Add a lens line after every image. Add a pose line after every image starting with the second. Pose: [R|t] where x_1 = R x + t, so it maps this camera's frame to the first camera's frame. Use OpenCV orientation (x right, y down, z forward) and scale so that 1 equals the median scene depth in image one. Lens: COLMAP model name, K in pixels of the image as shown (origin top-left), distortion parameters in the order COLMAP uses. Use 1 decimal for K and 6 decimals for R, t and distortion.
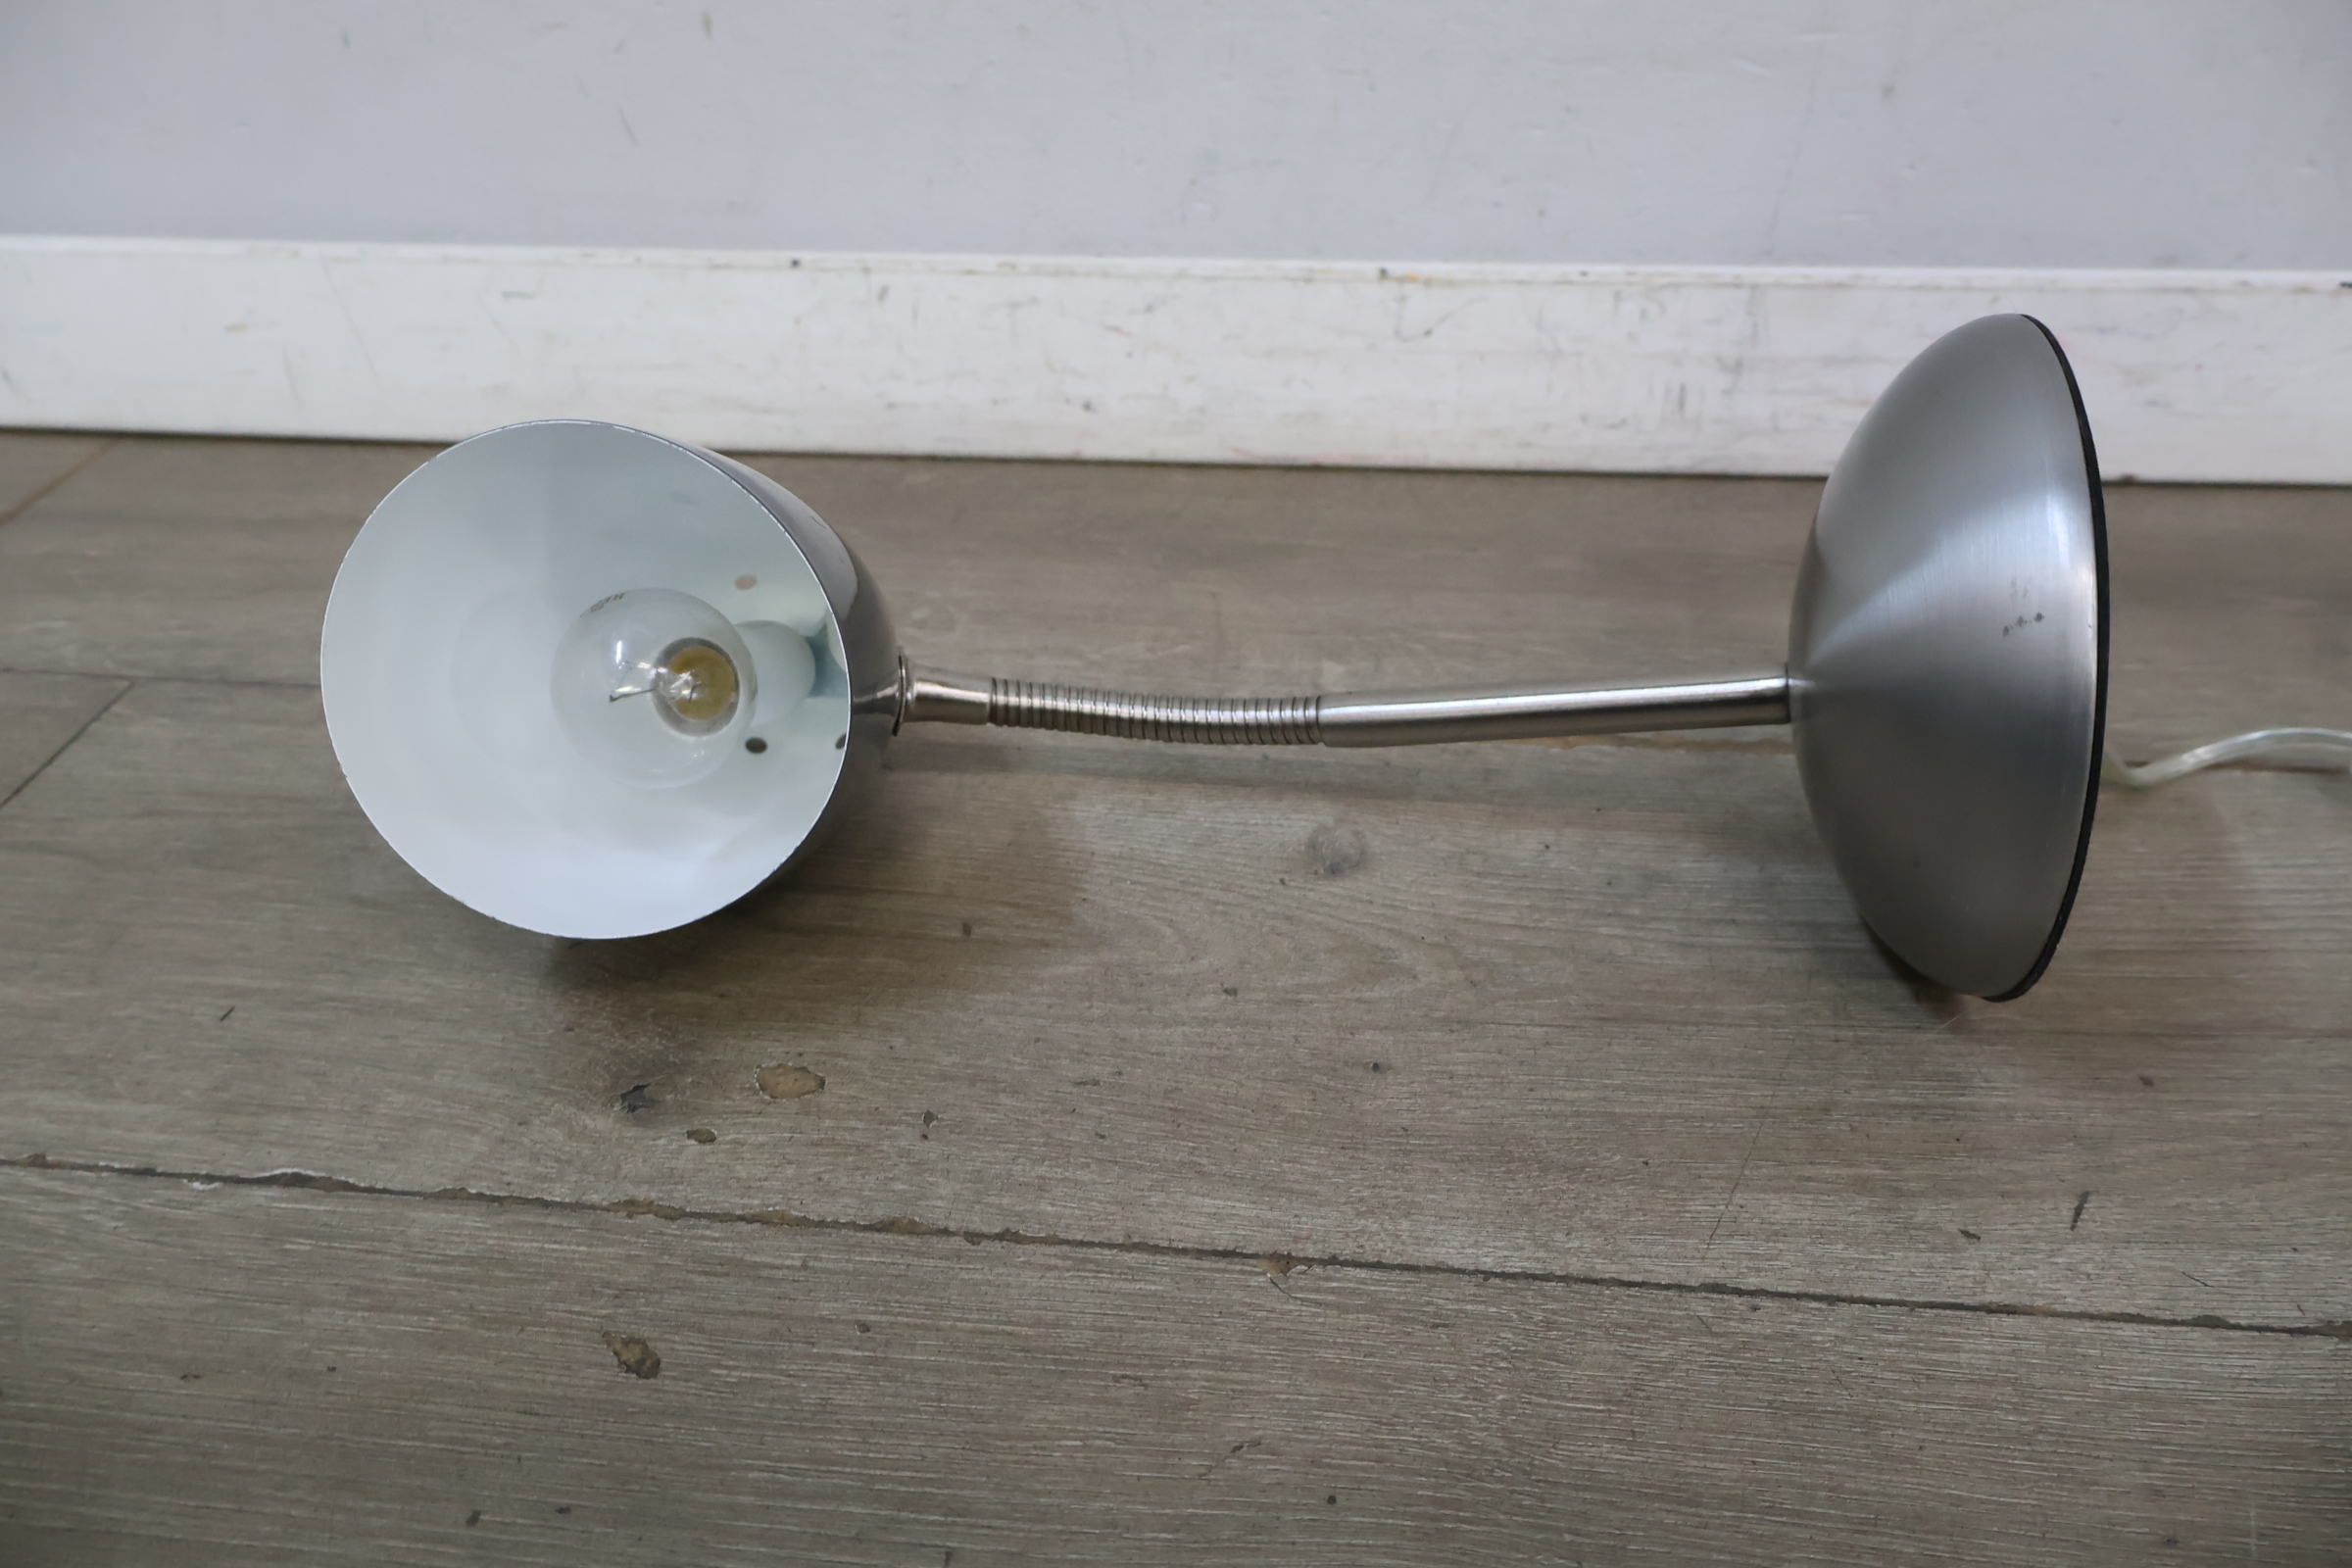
lens RADIAL K [[2005.3, 0, 1172.6], [0, 2005.3, 789.3], [0, 0, 1]] dist [0.013751, -0.004032]
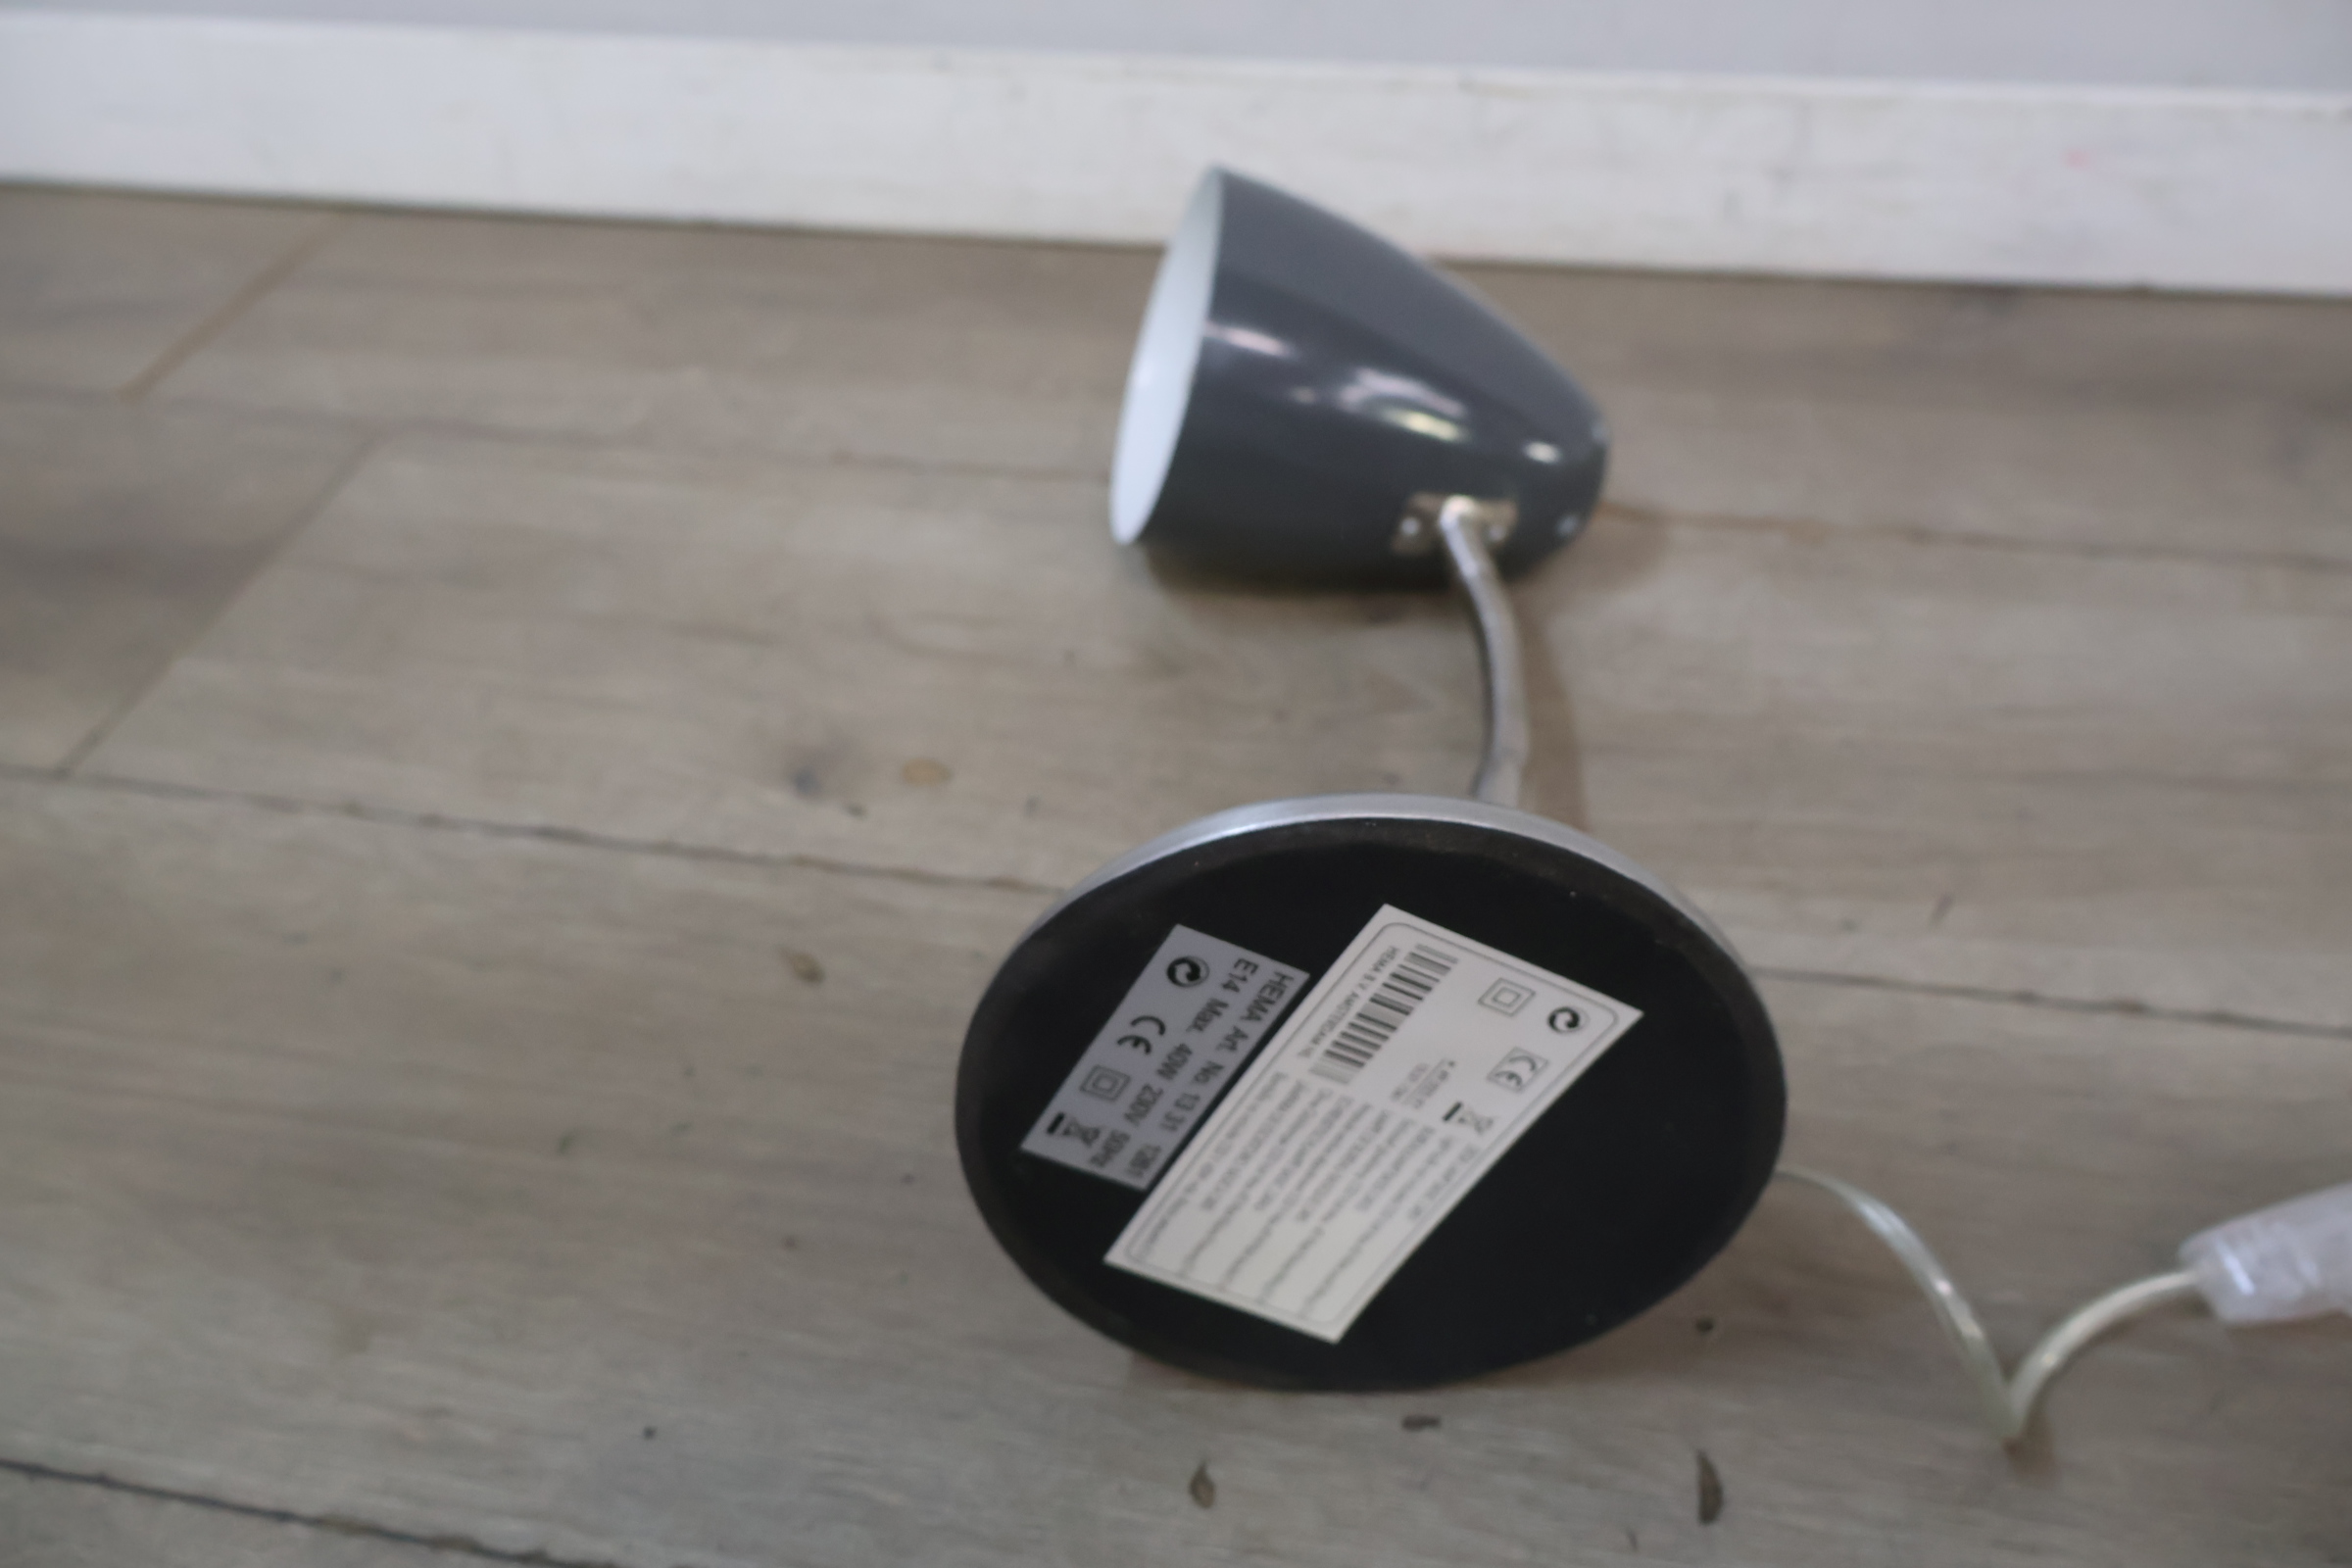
lens RADIAL K [[2016.8, 0, 1170.6], [0, 2016.8, 785.3], [0, 0, 1]] dist [0.010146, 0.000645]
pose [[0.996956, 0.038880, -0.067586, 0.052208], [-0.030210, 0.991712, 0.124880, -0.010044], [0.071882, -0.122458, 0.989867, -0.257589]]
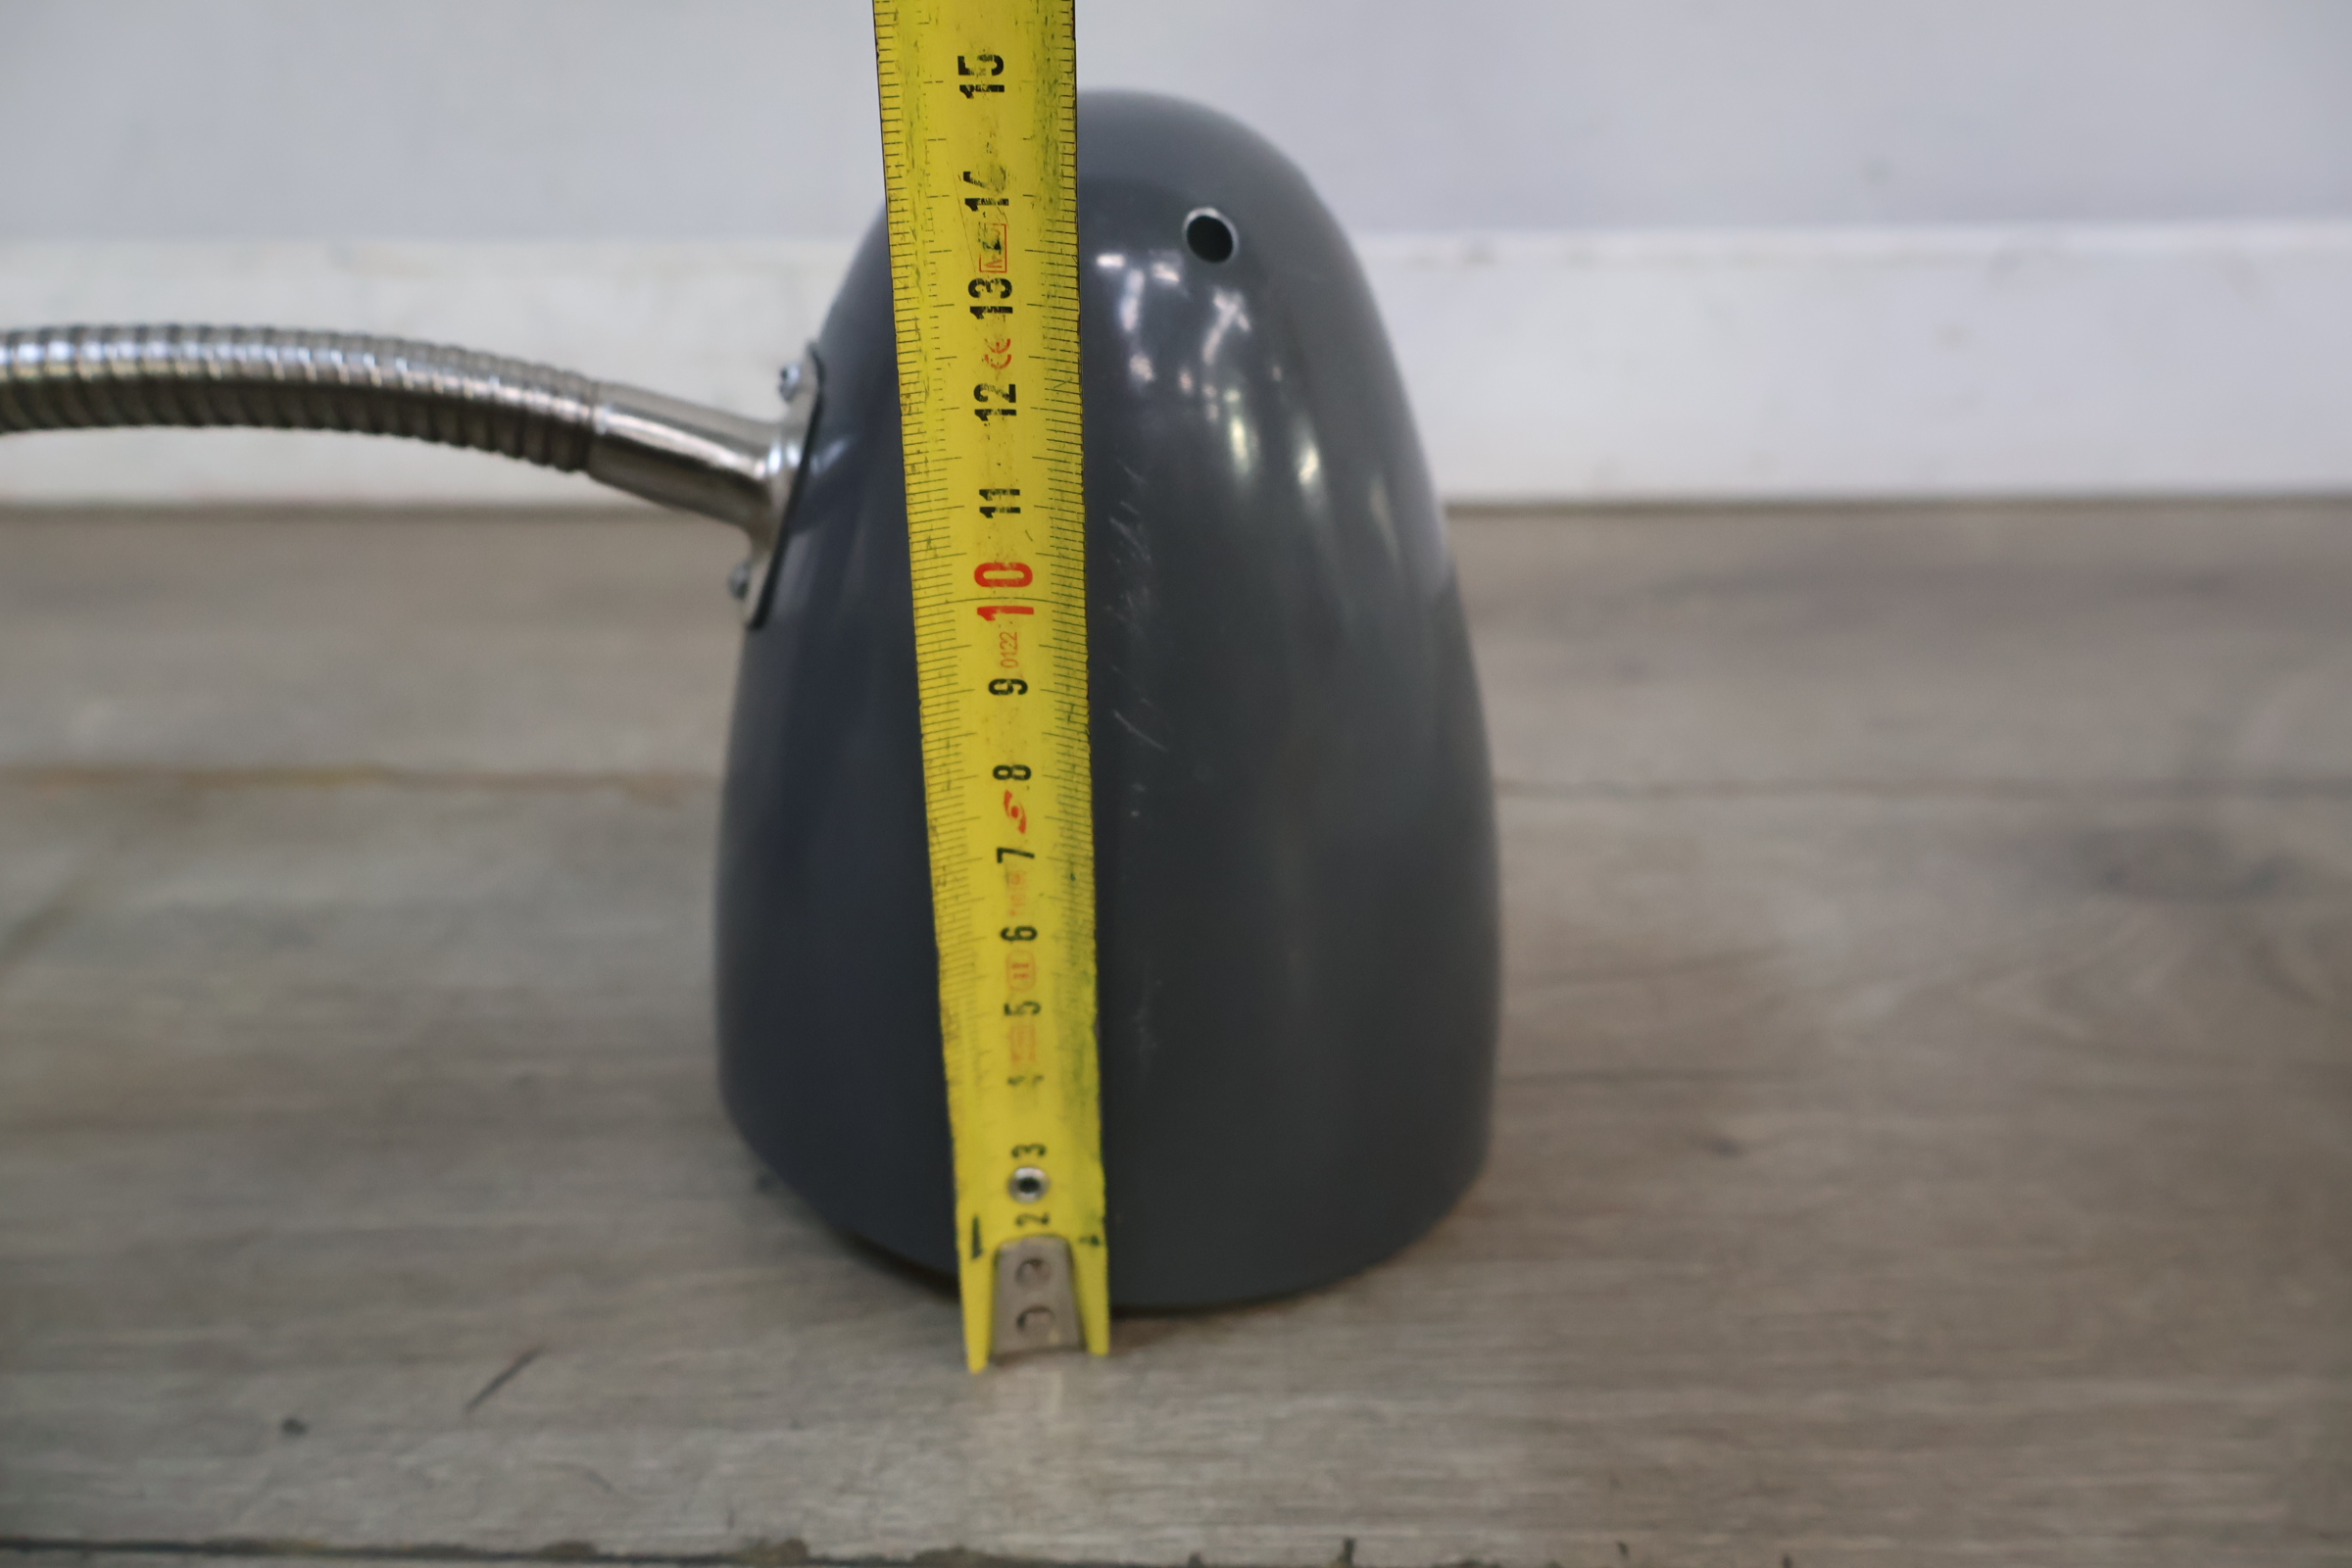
lens RADIAL K [[2016.8, 0, 1170.6], [0, 2016.8, 785.3], [0, 0, 1]] dist [0.010146, 0.000645]
pose [[0.997072, -0.018680, 0.074153, 0.589852], [0.028566, 0.990491, -0.134577, 0.112447], [-0.070934, 0.136301, 0.988125, 0.326441]]
